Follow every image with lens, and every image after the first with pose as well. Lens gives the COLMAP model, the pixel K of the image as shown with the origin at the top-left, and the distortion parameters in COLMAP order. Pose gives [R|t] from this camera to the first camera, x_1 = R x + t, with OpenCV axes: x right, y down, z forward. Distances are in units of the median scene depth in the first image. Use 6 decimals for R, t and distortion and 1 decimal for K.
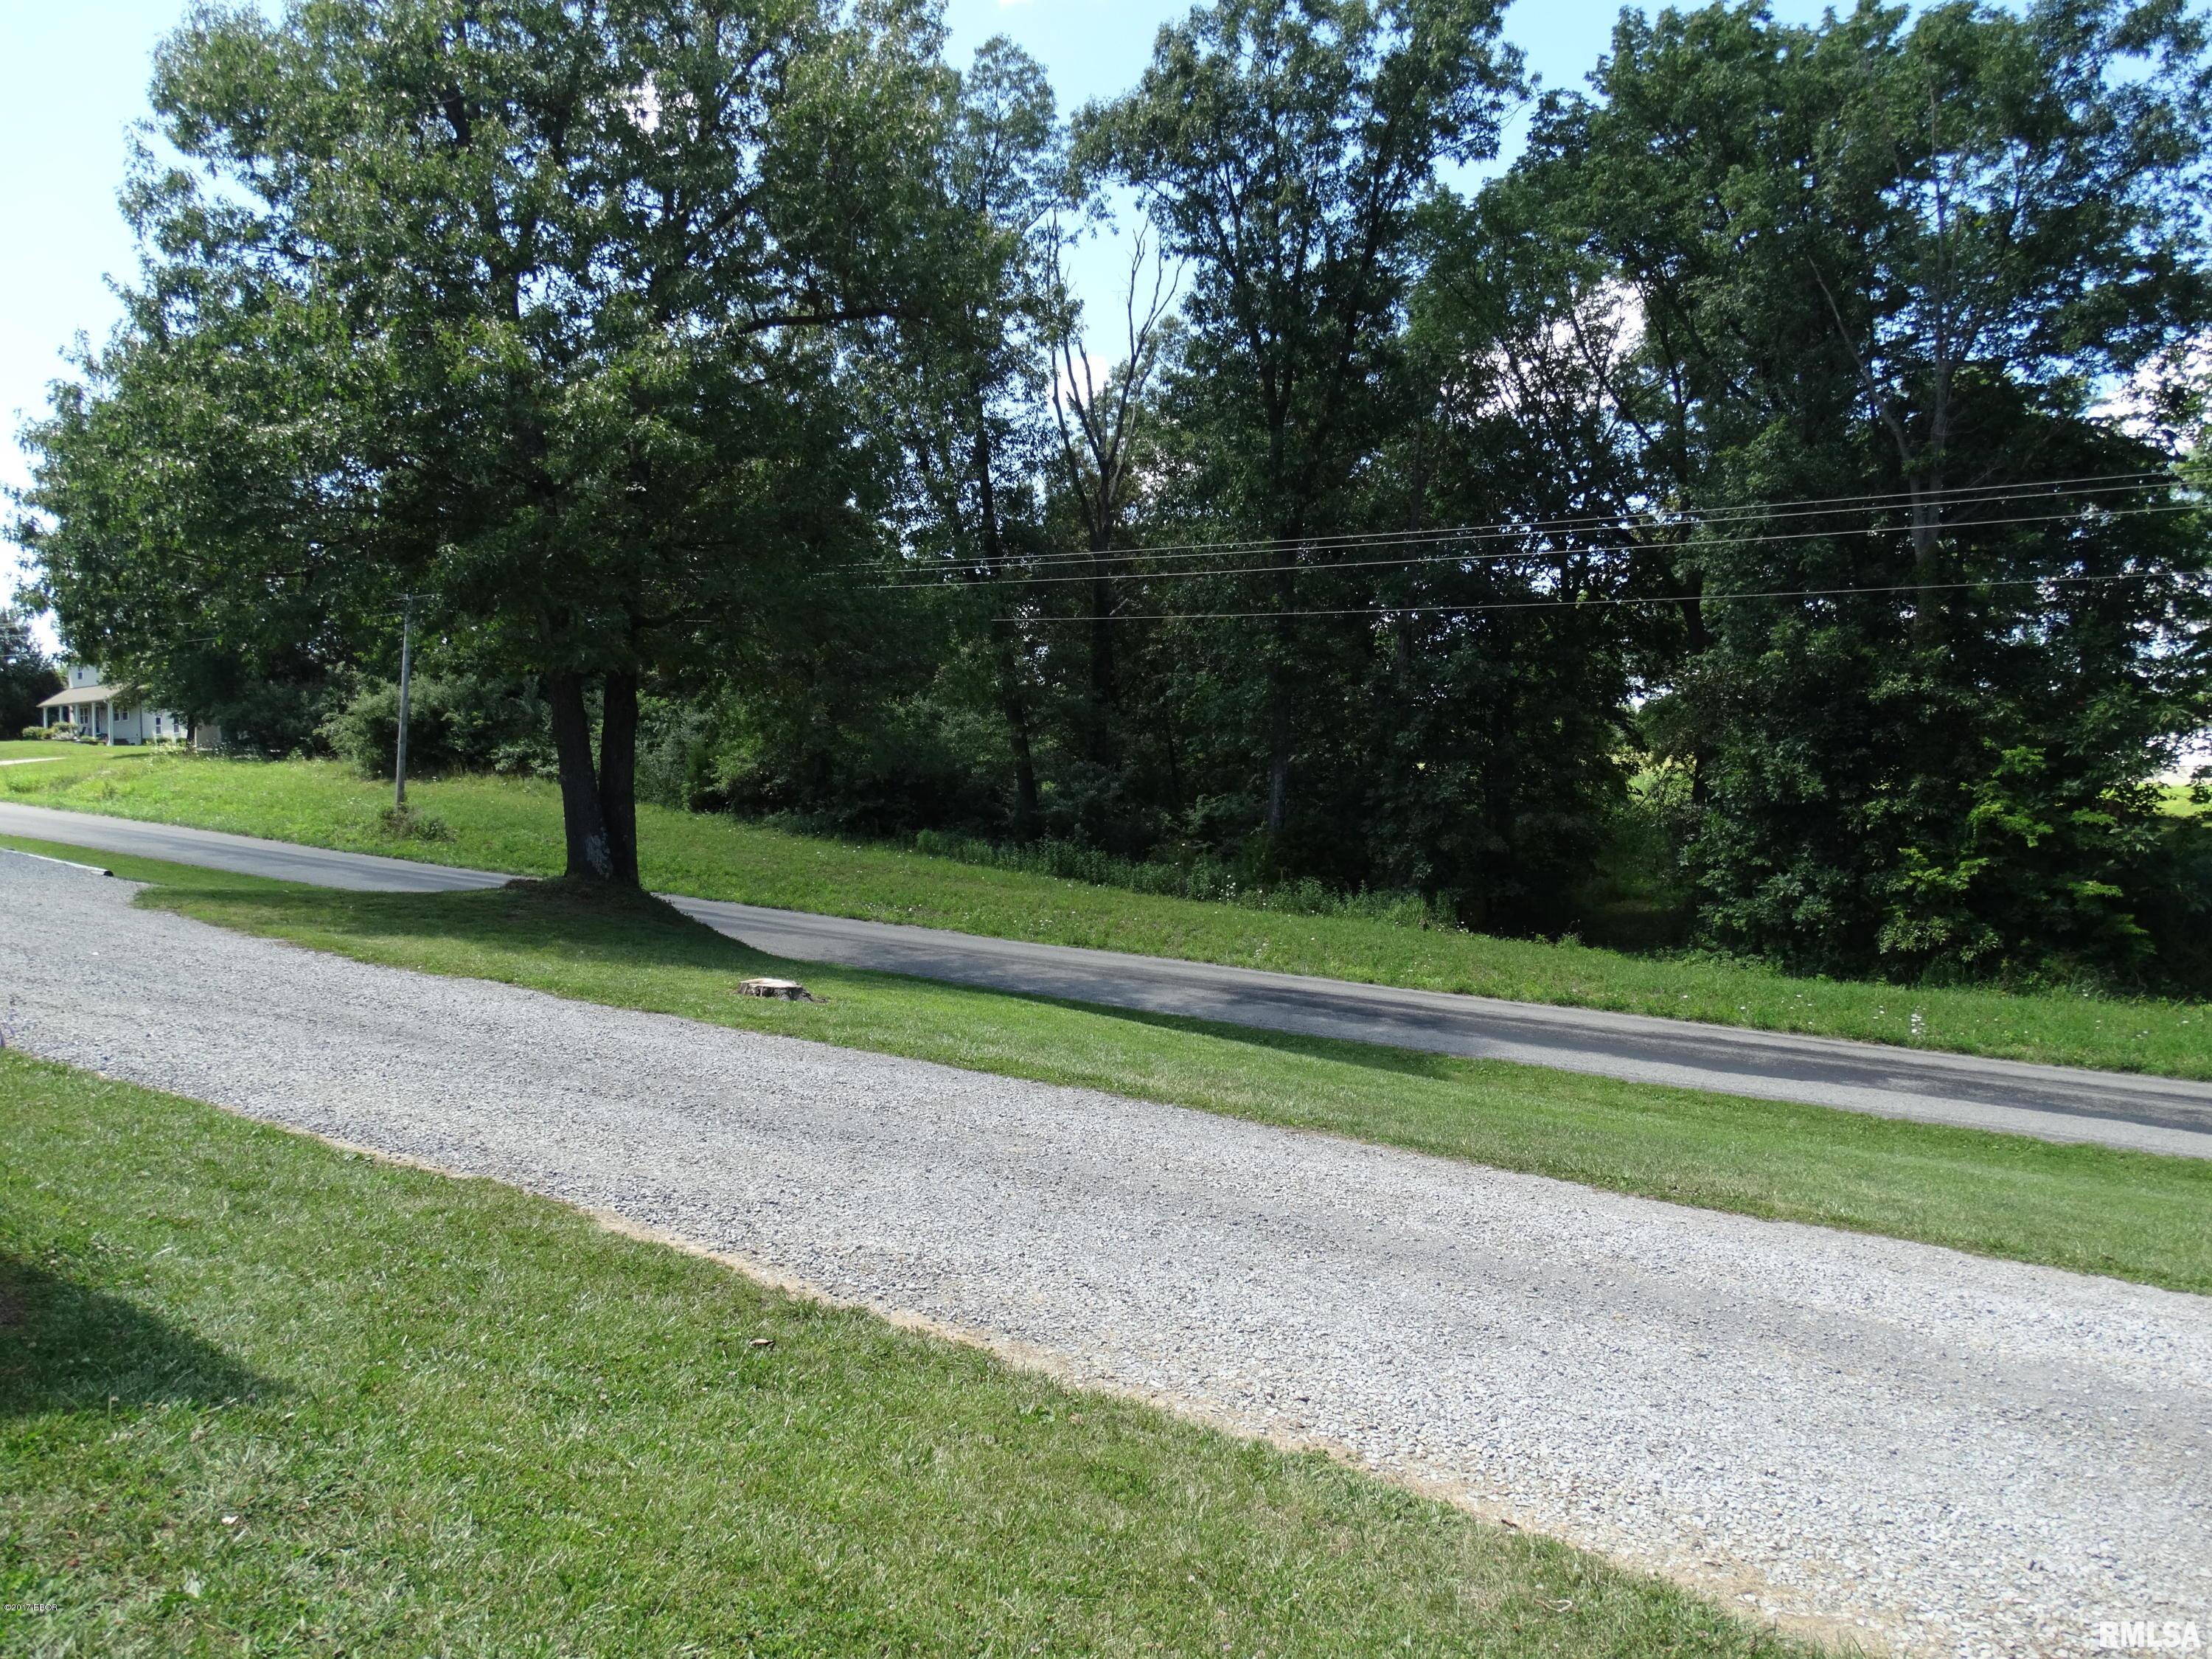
lens RADIAL K [[1590.1, 0, 1105.9], [0, 1590.1, 821.8], [0, 0, 1]] dist [-0.000355, 0.010016]
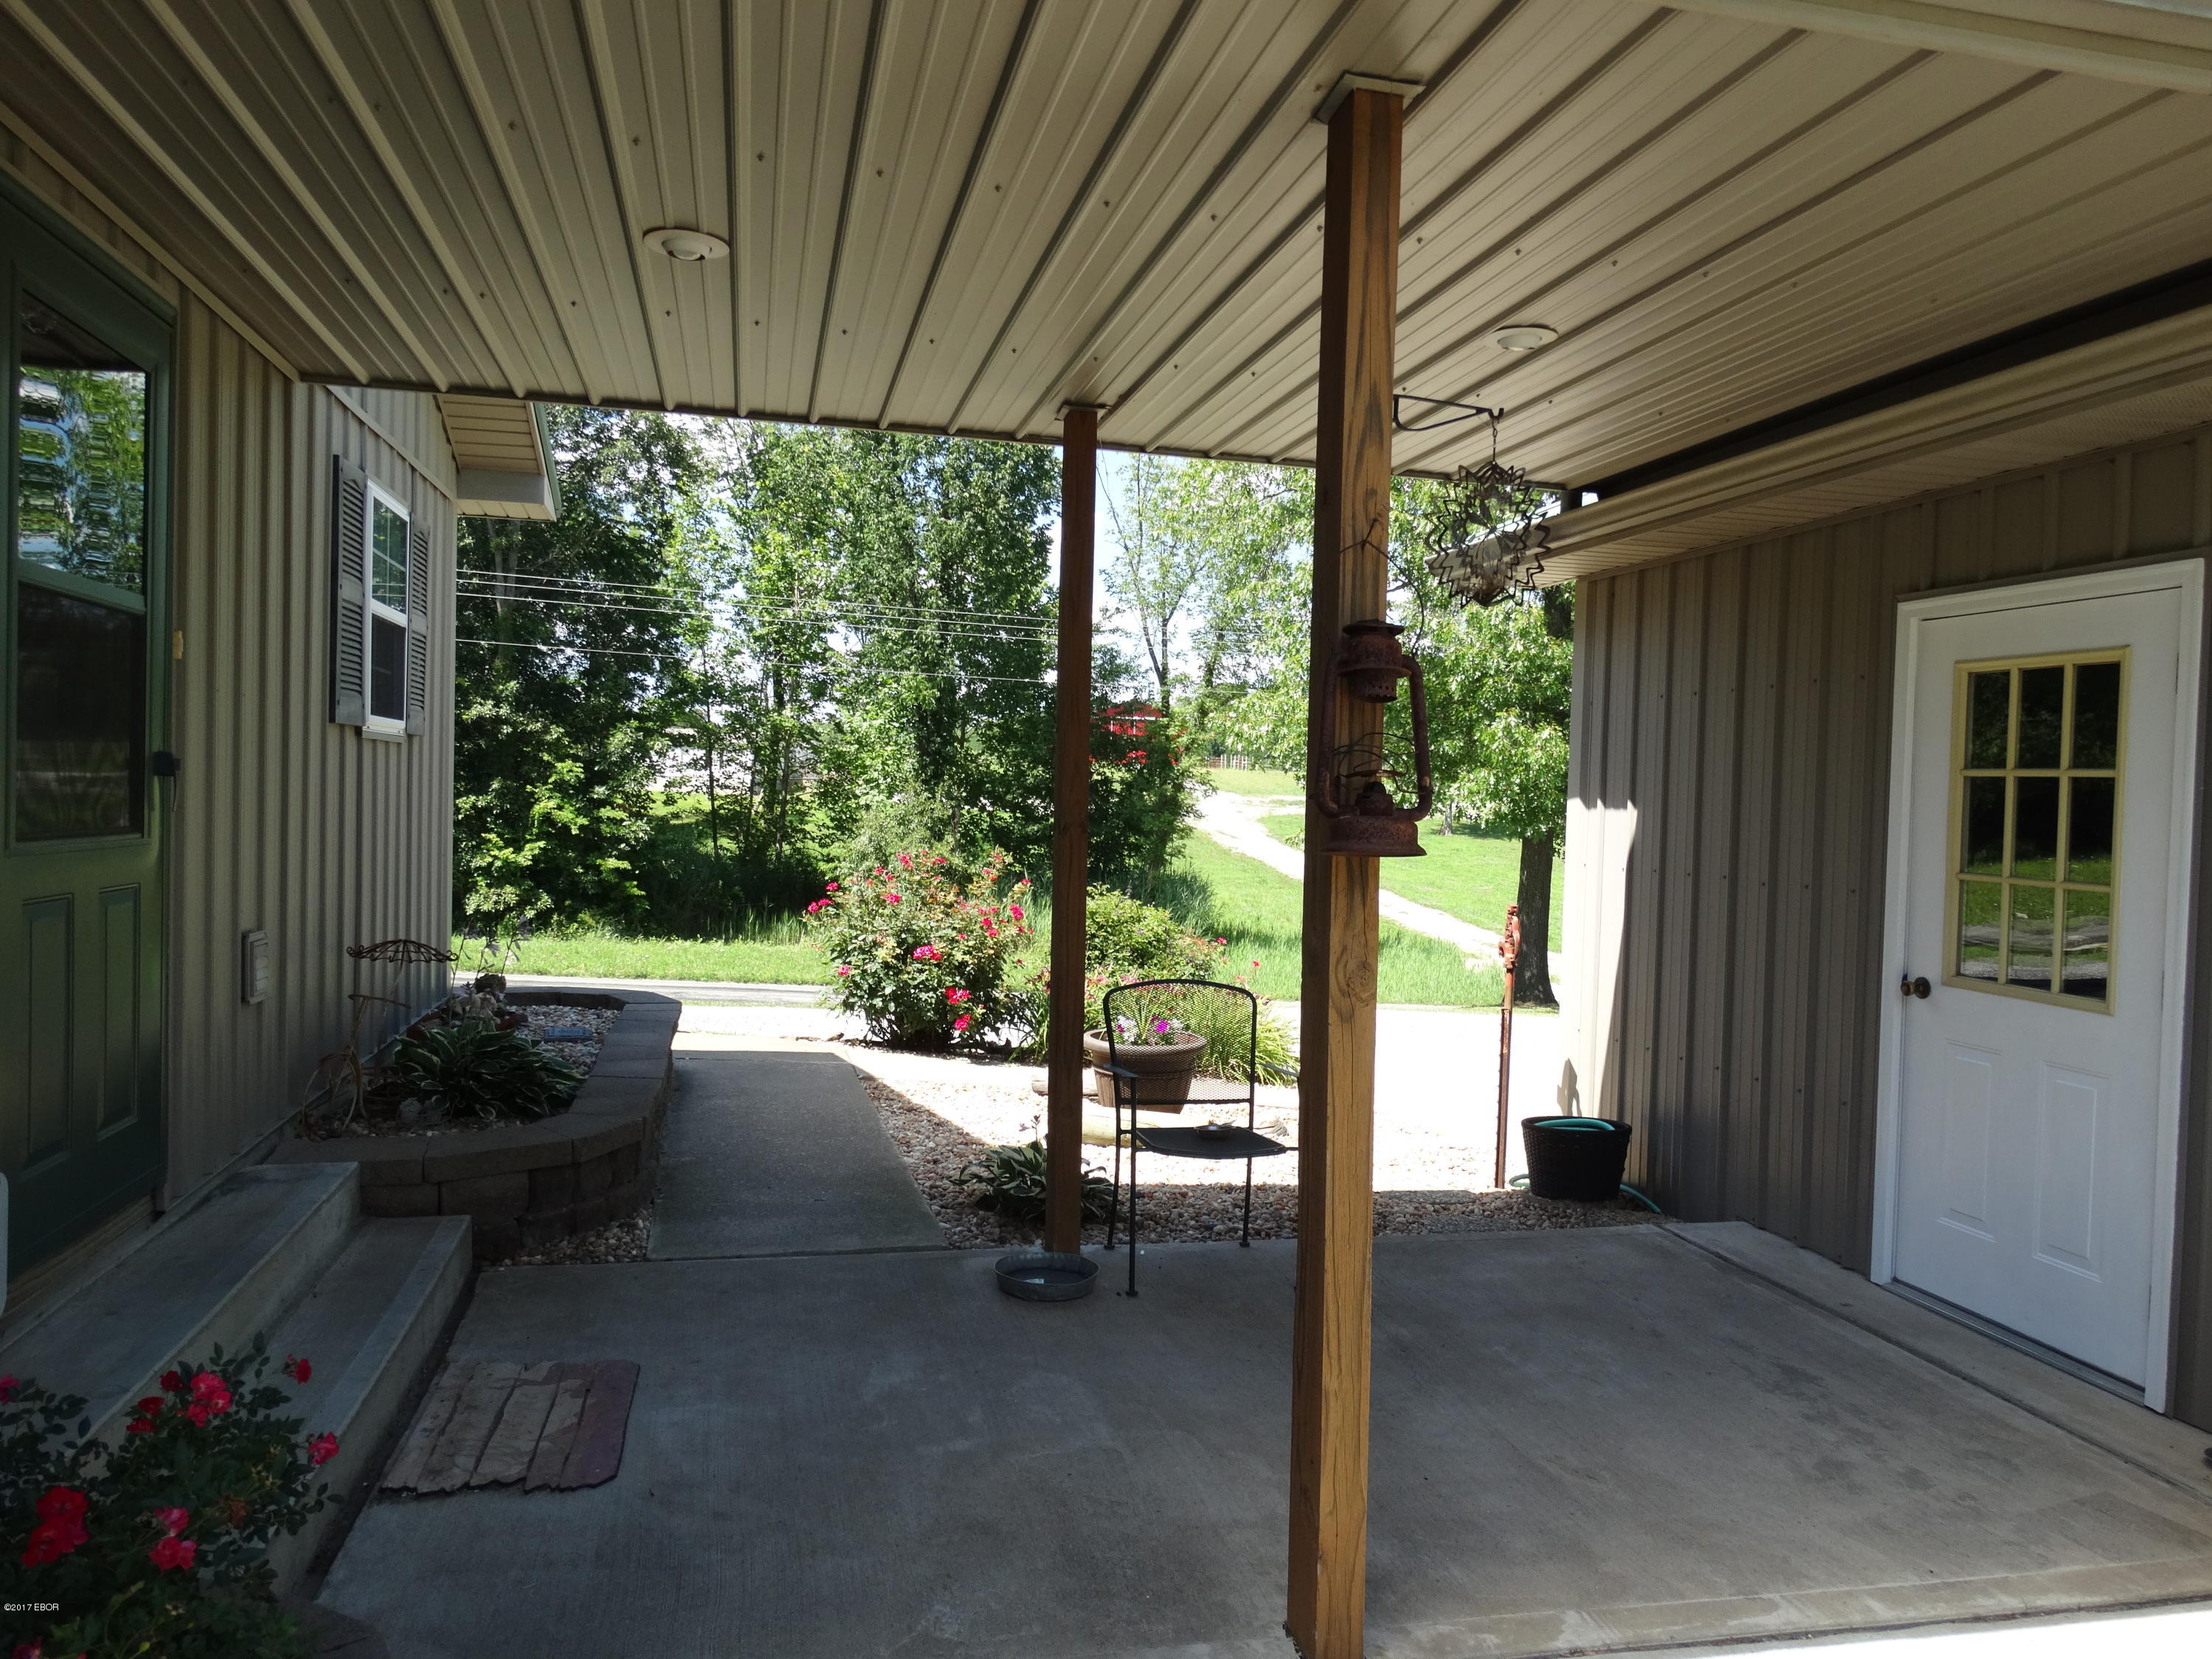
lens RADIAL K [[1590.1, 0, 1105.9], [0, 1590.1, 821.8], [0, 0, 1]] dist [-0.000355, 0.010016]
pose [[0.638105, 0.019254, 0.769709, -0.185206], [-0.022568, 0.999725, -0.006298, 0.003364], [-0.769619, -0.013352, 0.638364, -0.235629]]
